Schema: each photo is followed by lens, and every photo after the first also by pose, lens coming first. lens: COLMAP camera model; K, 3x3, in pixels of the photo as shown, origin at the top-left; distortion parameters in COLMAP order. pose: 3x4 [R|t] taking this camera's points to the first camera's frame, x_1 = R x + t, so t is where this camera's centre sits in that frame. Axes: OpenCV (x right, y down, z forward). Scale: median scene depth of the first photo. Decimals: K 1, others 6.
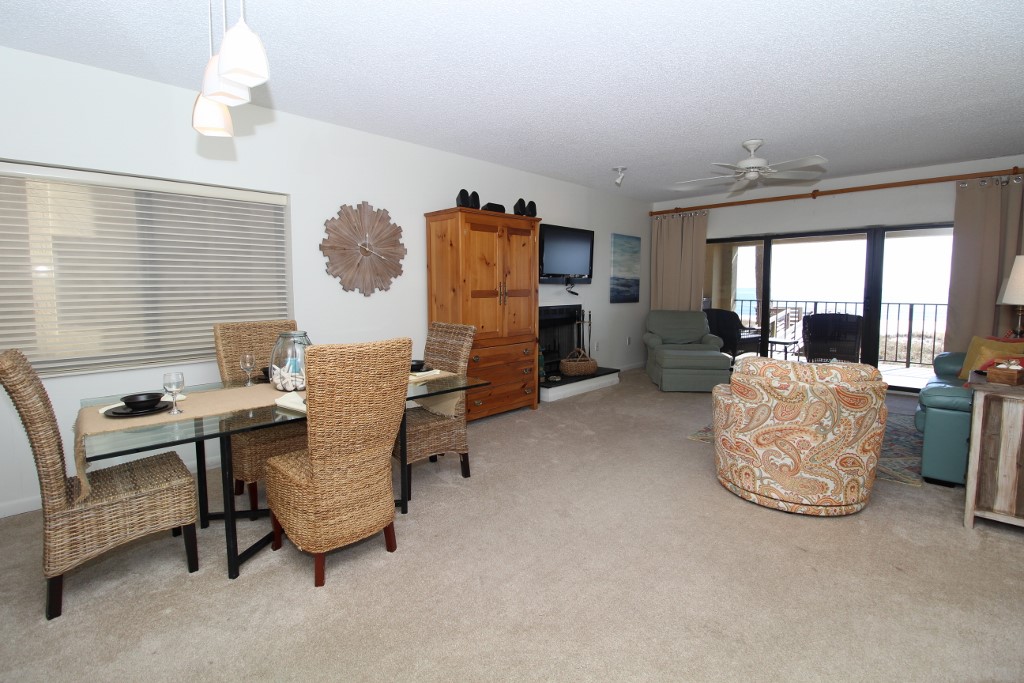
lens RADIAL K [[474.2, 0, 509.0], [0, 474.2, 323.1], [0, 0, 1]] dist [0.000728, -0.012839]
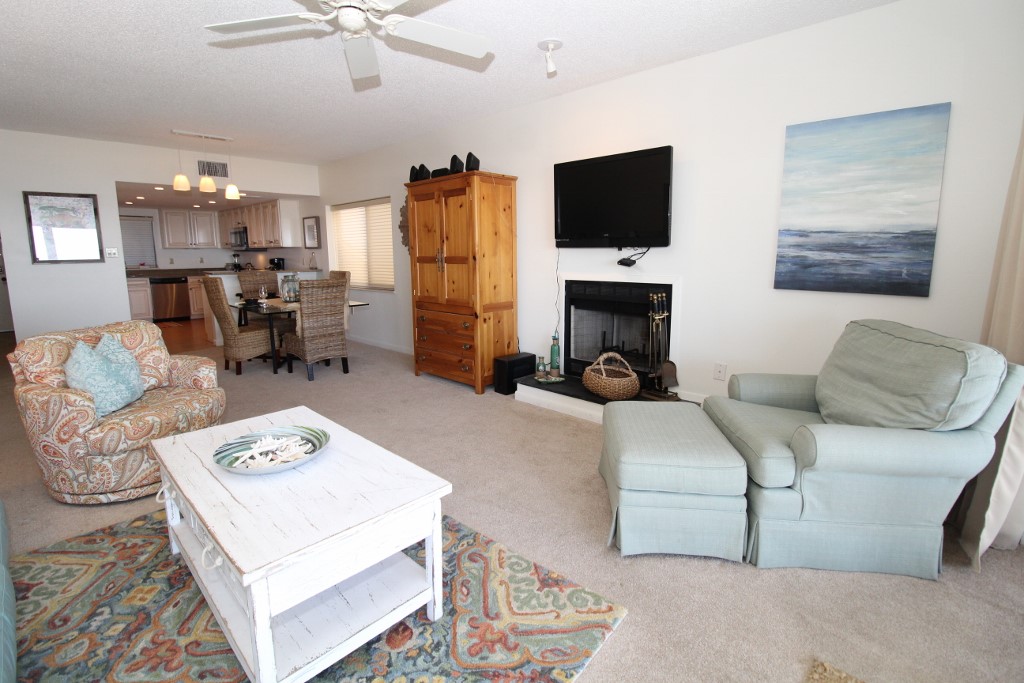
lens RADIAL K [[474.2, 0, 509.0], [0, 474.2, 323.1], [0, 0, 1]] dist [0.000728, -0.012839]
pose [[0.021484, 0.150992, -0.988301, 0.898800], [-0.070965, 0.986267, 0.149139, -0.081267], [0.997247, 0.066931, 0.031904, 1.014331]]
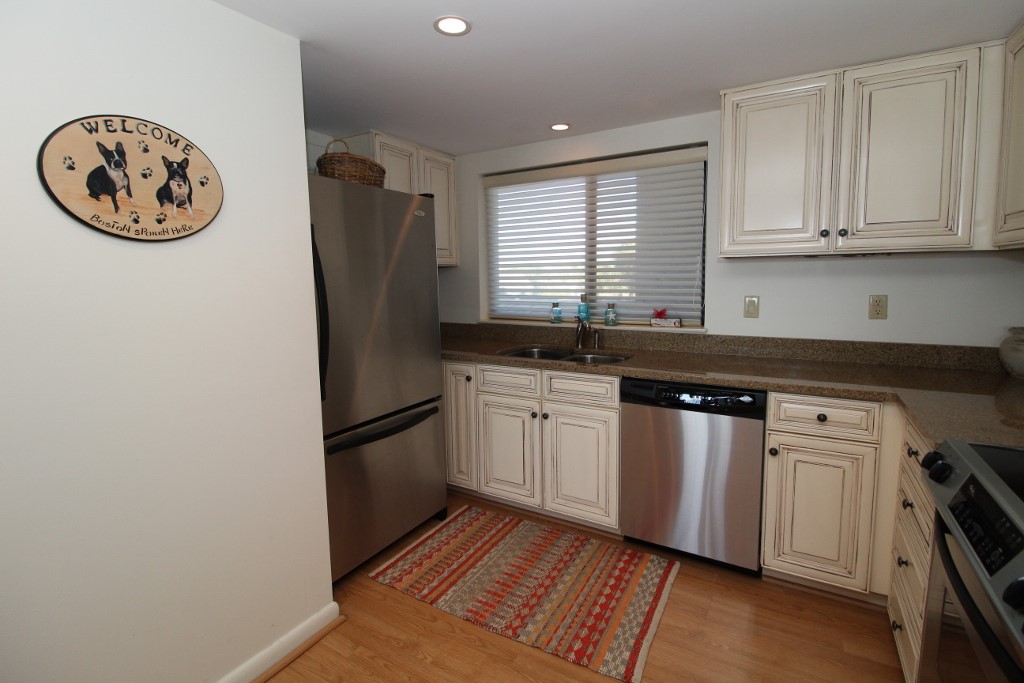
lens RADIAL K [[474.2, 0, 509.0], [0, 474.2, 323.1], [0, 0, 1]] dist [0.000728, -0.012839]
pose [[-0.970130, 0.046834, -0.238023, -0.699607], [0.004922, 0.984785, 0.173710, -0.015986], [0.242537, 0.167349, -0.955599, 0.107857]]
